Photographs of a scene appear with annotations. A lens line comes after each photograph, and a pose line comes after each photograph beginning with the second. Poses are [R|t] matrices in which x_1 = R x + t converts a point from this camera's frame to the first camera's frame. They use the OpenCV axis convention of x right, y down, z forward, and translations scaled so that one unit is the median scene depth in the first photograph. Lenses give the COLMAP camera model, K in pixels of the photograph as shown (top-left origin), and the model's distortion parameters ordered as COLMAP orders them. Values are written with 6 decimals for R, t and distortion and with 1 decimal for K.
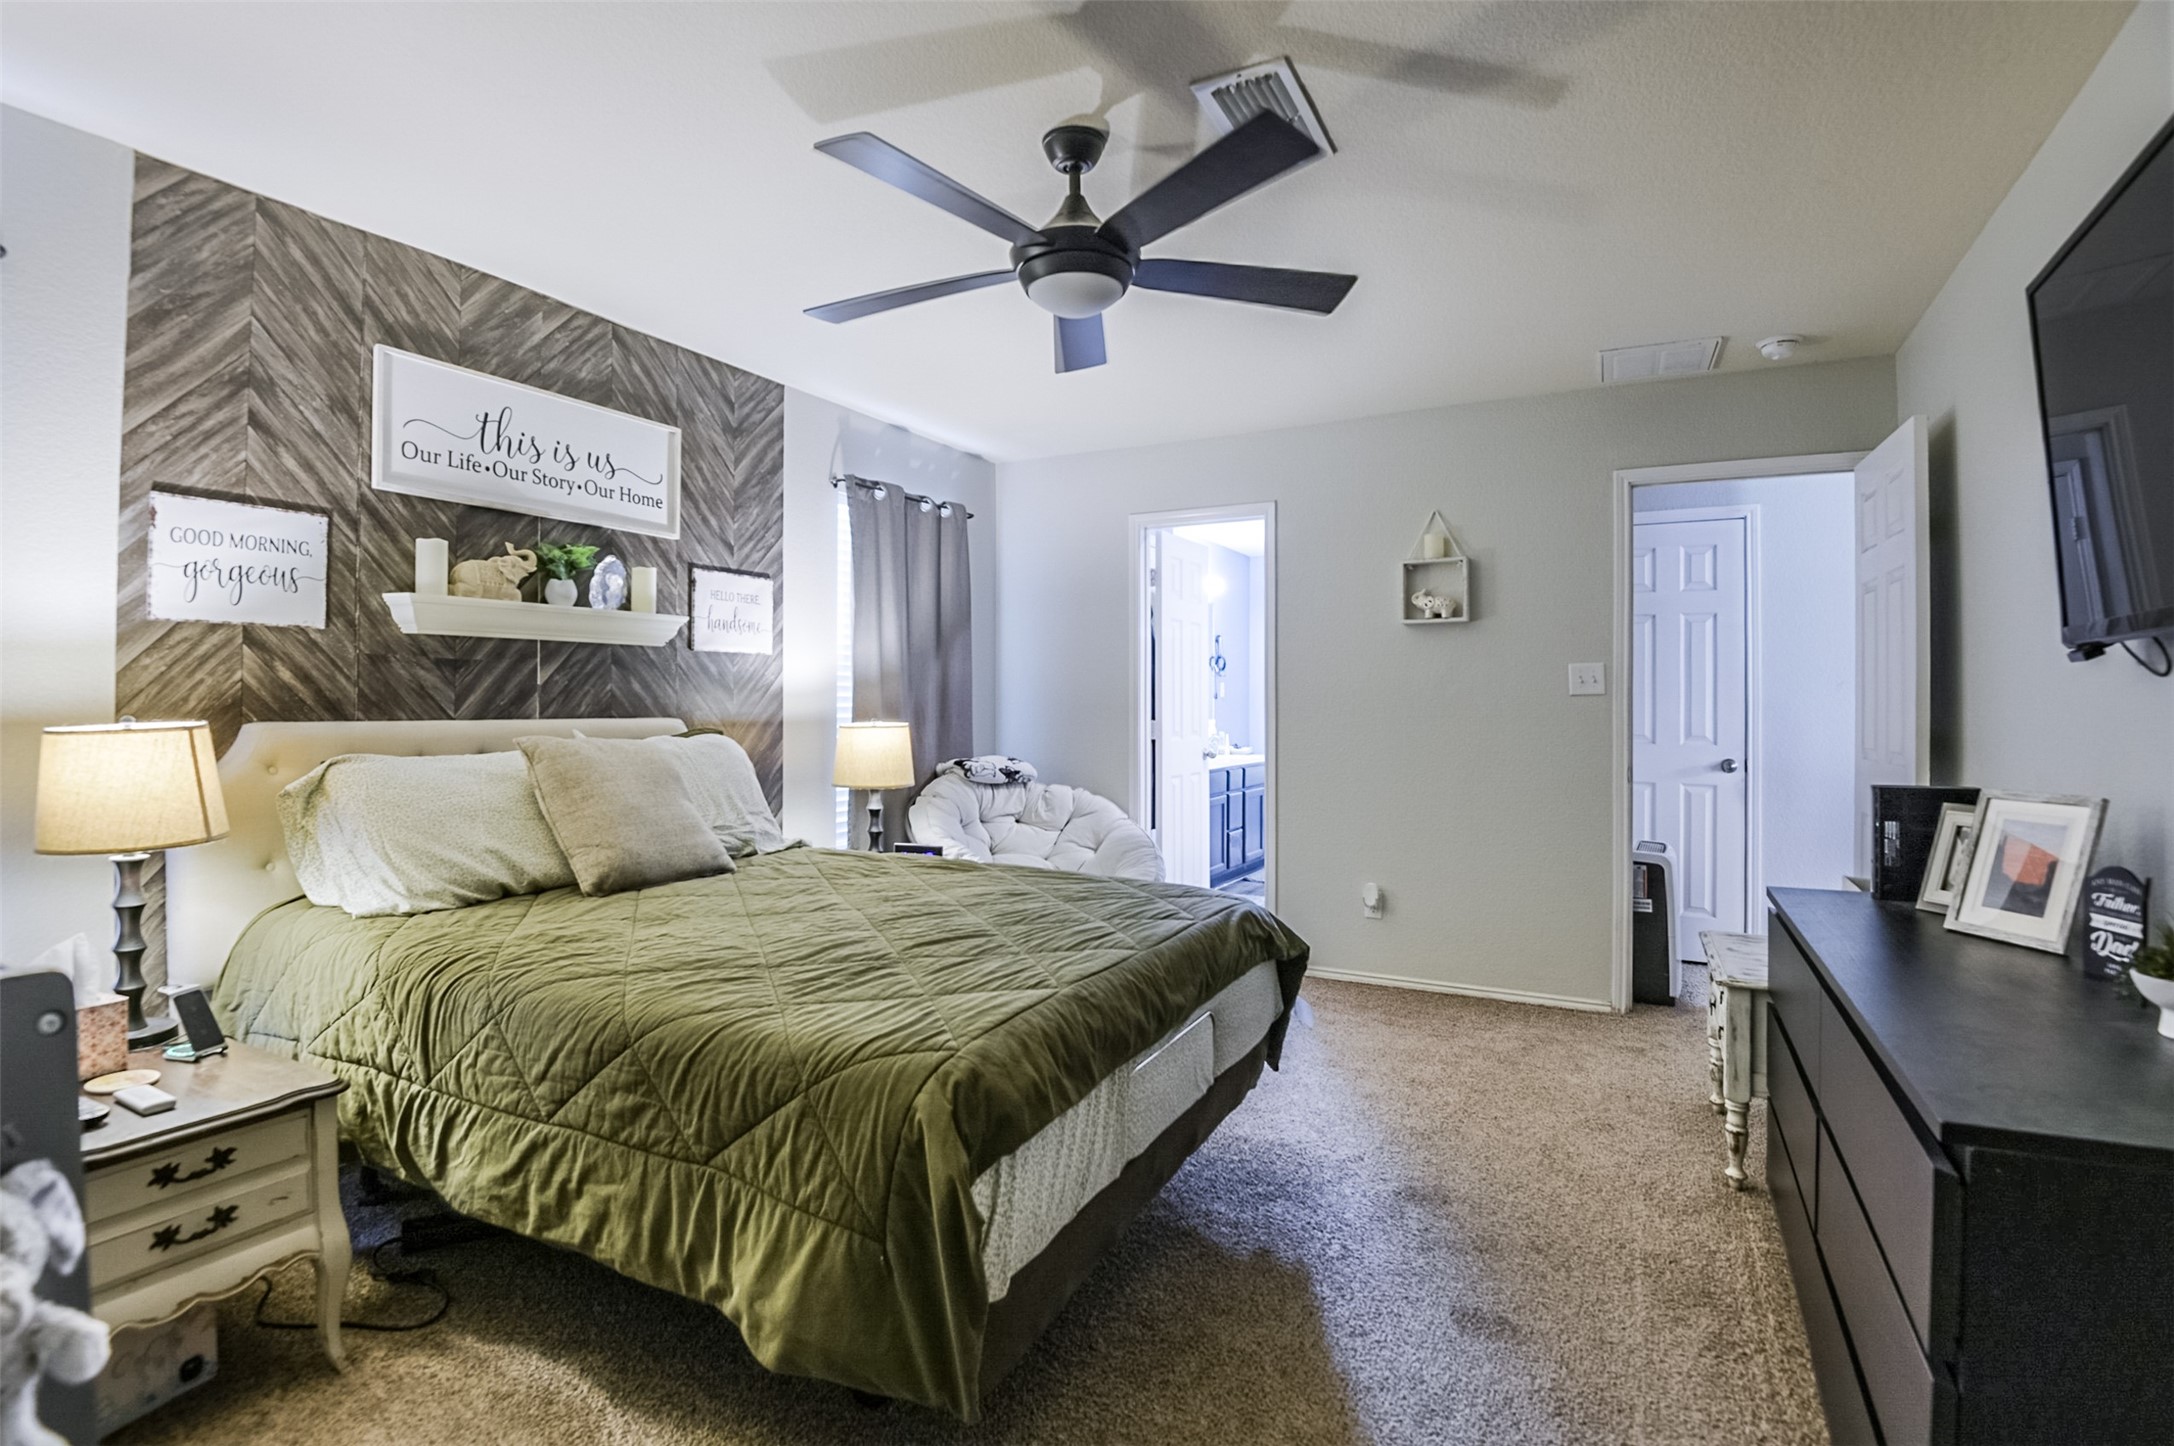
lens RADIAL K [[1019.7, 0, 1083.9], [0, 1019.7, 706.7], [0, 0, 1]] dist [-0.031055, -0.001952]
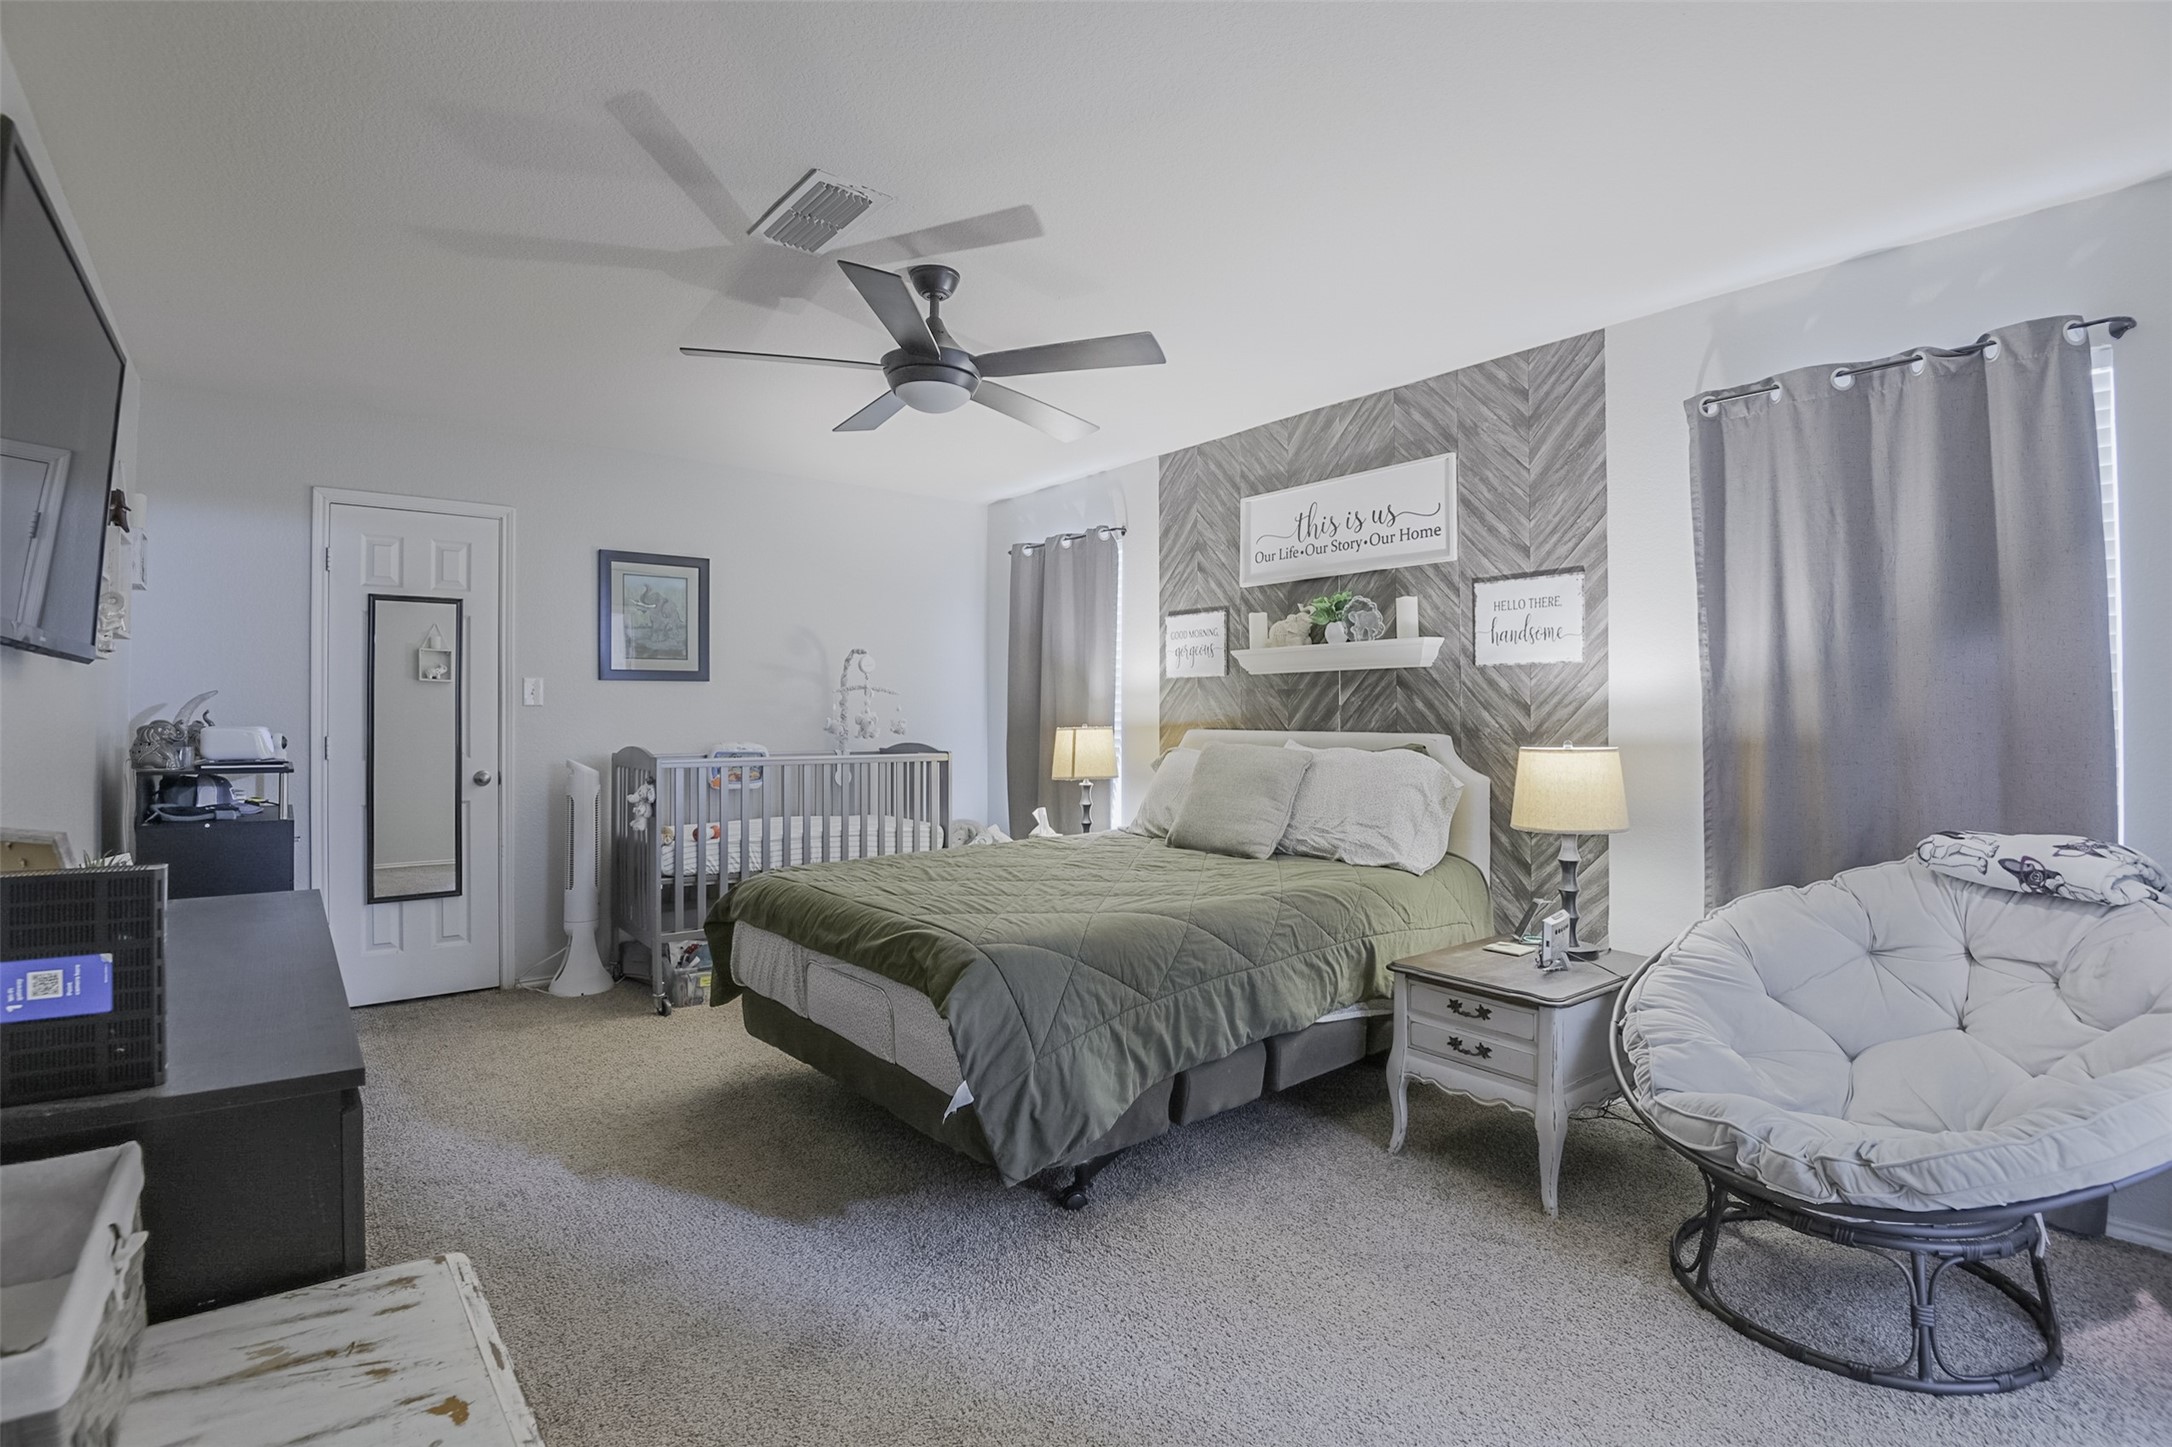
lens RADIAL K [[1018.8, 0, 1085.6], [0, 1018.8, 726.0], [0, 0, 1]] dist [-0.031055, -0.001952]
pose [[-0.388203, 0.005364, -0.921558, 0.750495], [-0.006140, 0.999946, 0.008406, -0.003895], [0.921553, 0.008922, -0.388149, 1.149753]]
